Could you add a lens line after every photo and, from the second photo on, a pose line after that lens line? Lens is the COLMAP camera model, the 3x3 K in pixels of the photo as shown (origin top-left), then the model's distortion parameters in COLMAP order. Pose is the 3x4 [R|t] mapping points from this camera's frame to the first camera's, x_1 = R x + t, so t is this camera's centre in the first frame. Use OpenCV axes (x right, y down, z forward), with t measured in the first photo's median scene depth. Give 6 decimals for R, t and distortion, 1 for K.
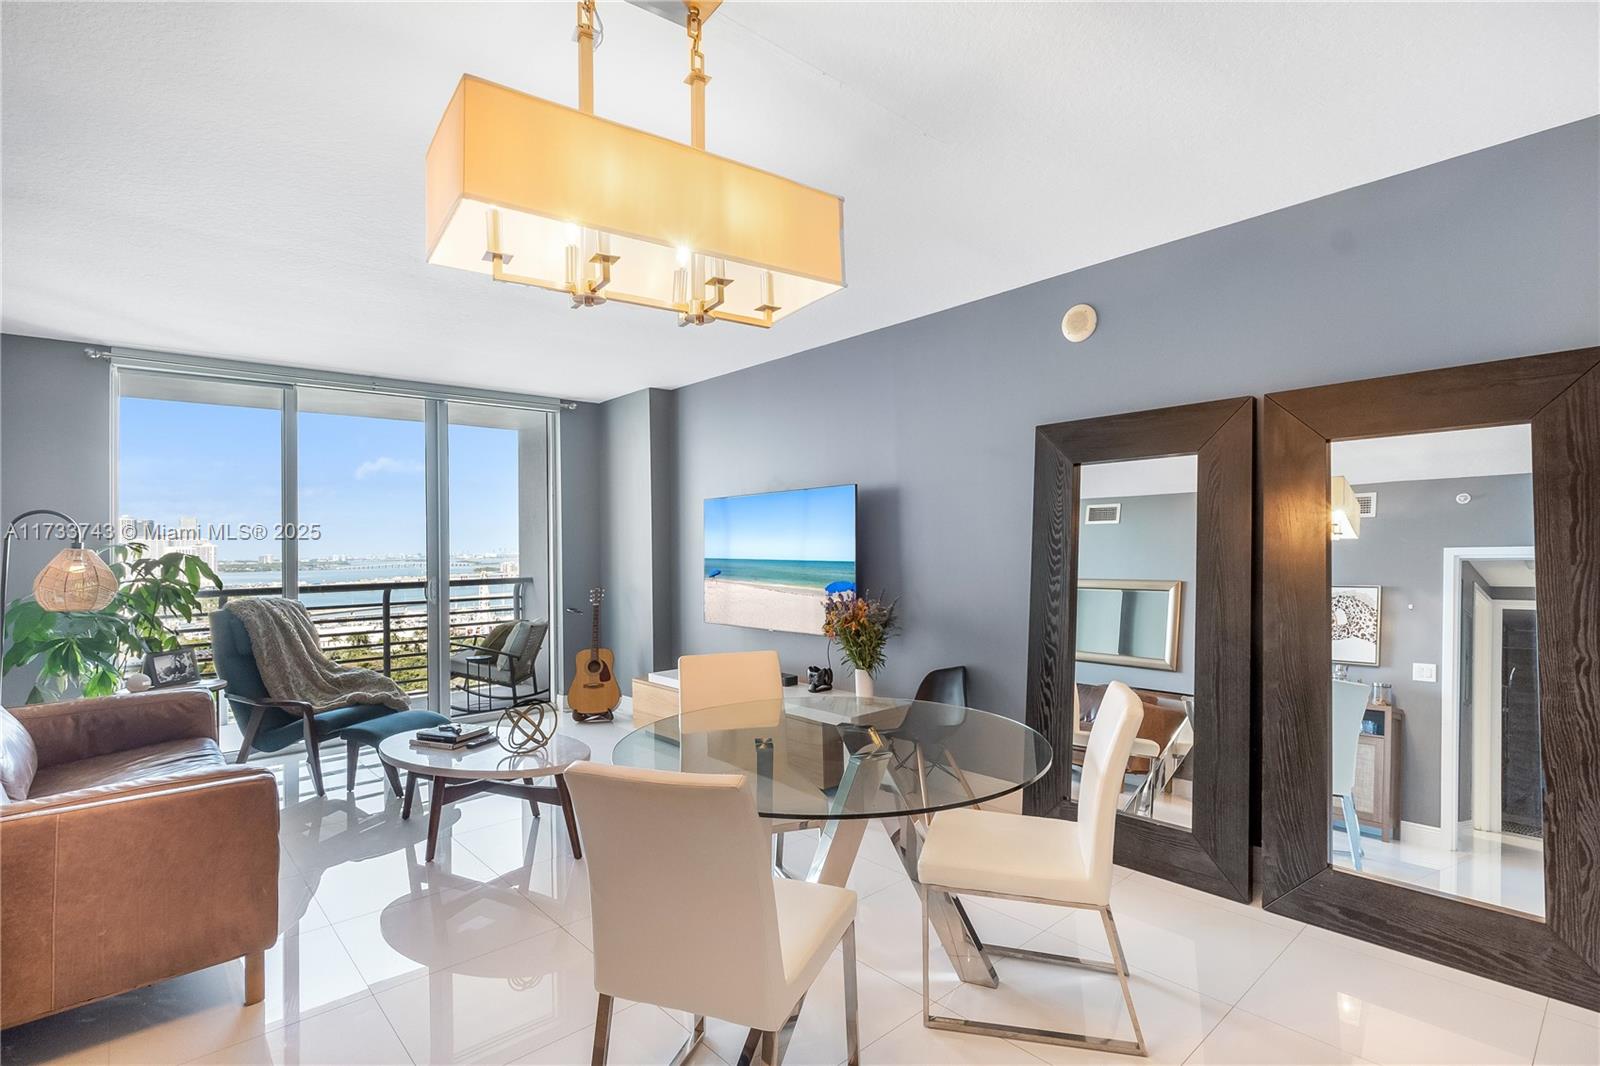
lens RADIAL K [[775.0, 0, 803.7], [0, 775.0, 526.1], [0, 0, 1]] dist [0.001731, -0.000389]
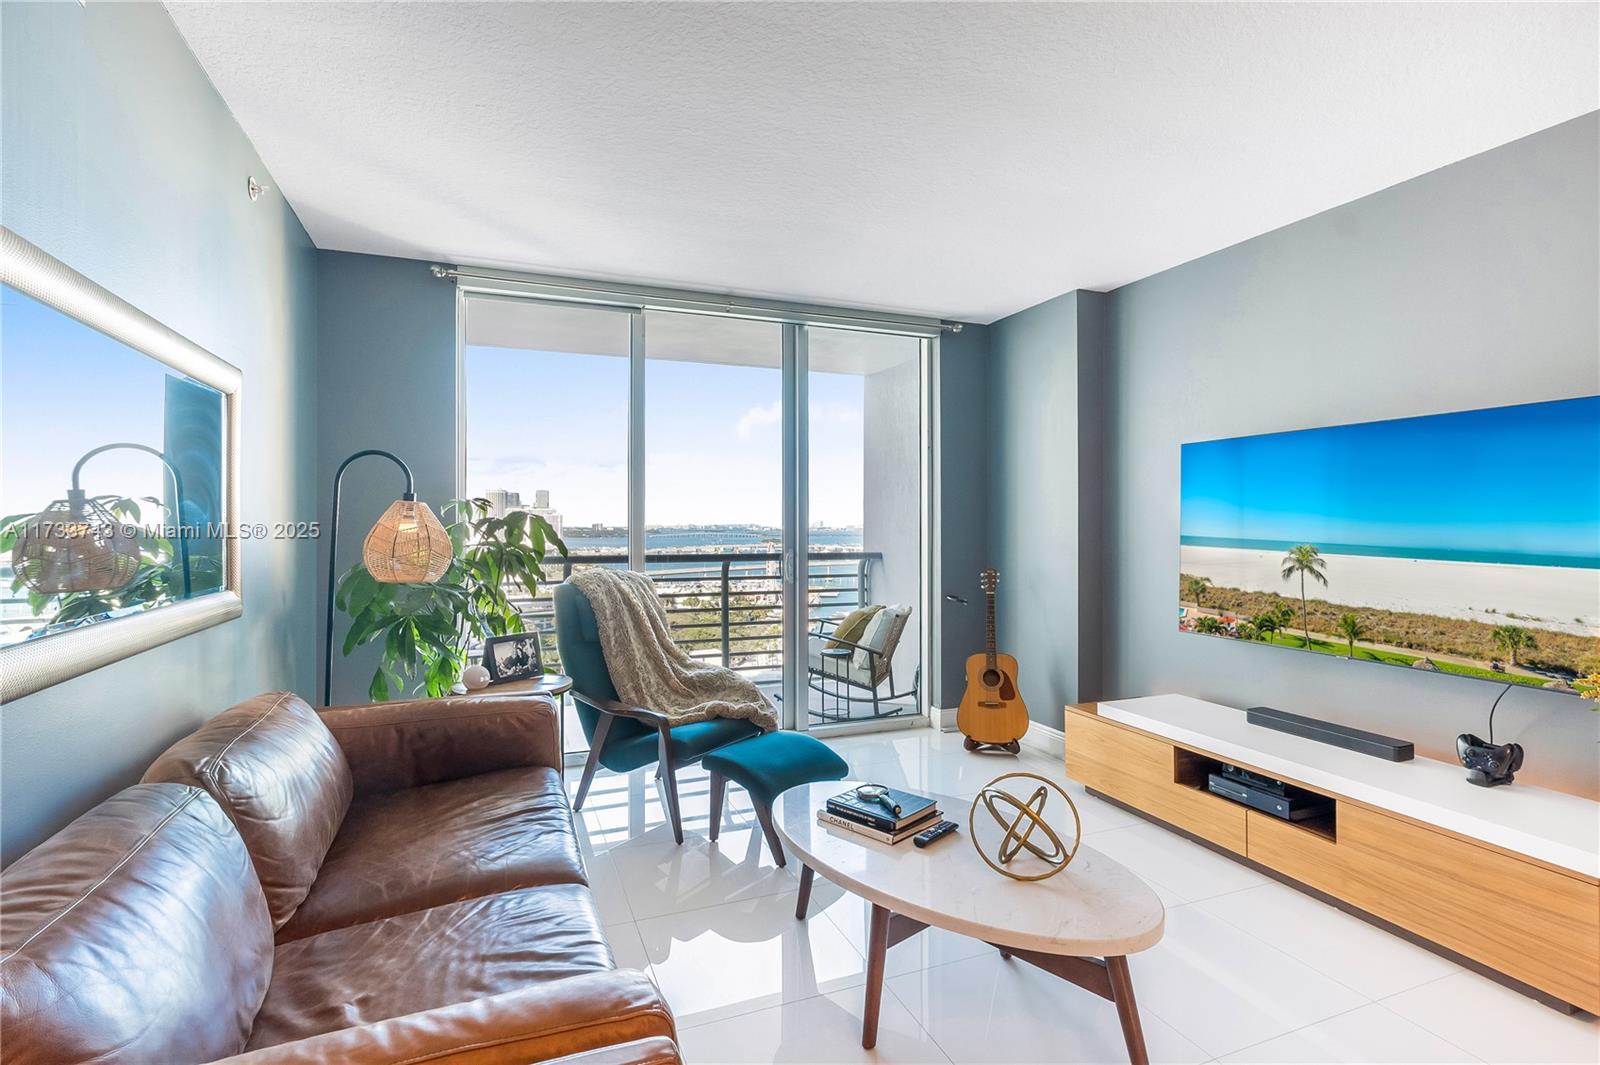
lens RADIAL K [[776.6, 0, 805.9], [0, 776.6, 519.1], [0, 0, 1]] dist [0.001829, 0.000383]
pose [[0.941071, 0.017020, -0.337780, -0.247955], [-0.009664, 0.999678, 0.023447, 0.020264], [0.338070, -0.018801, 0.940933, 0.329872]]
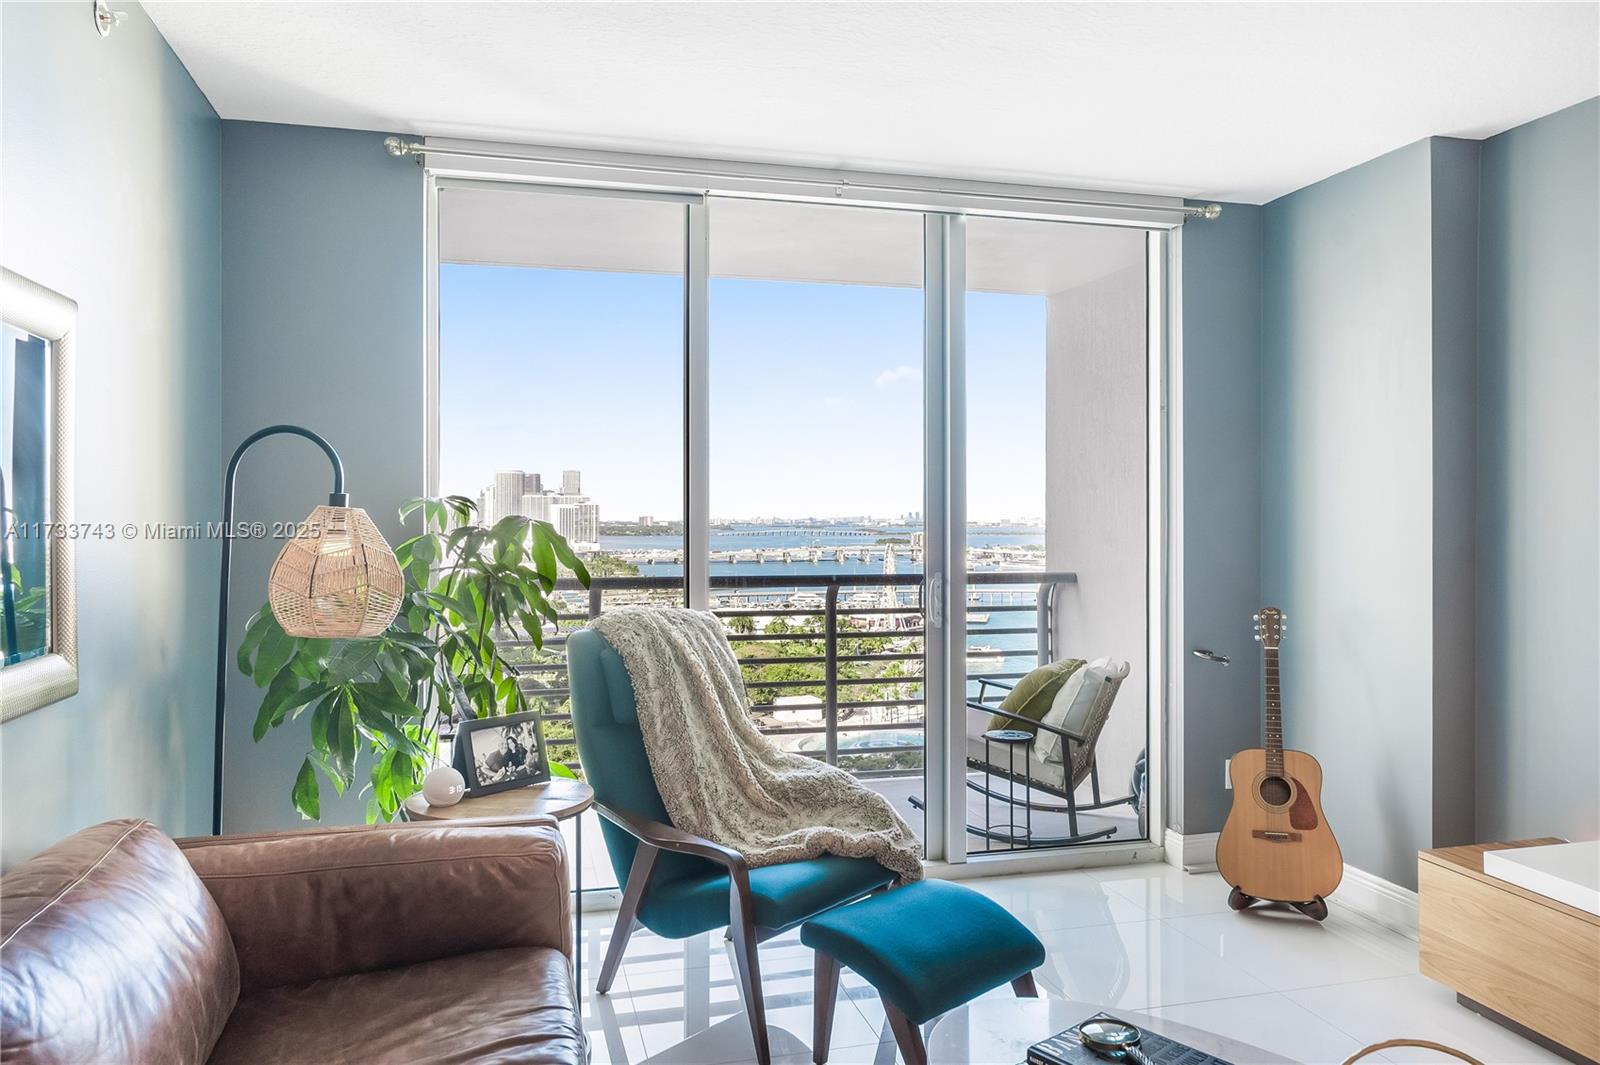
lens RADIAL K [[1112.9, 0, 800.2], [0, 1112.9, 513.8], [0, 0, 1]] dist [0.000885, -0.001798]
pose [[0.891611, 0.018509, -0.452424, -0.297513], [-0.006542, 0.999586, 0.028001, 0.010217], [0.452755, -0.022007, 0.891363, 0.414443]]
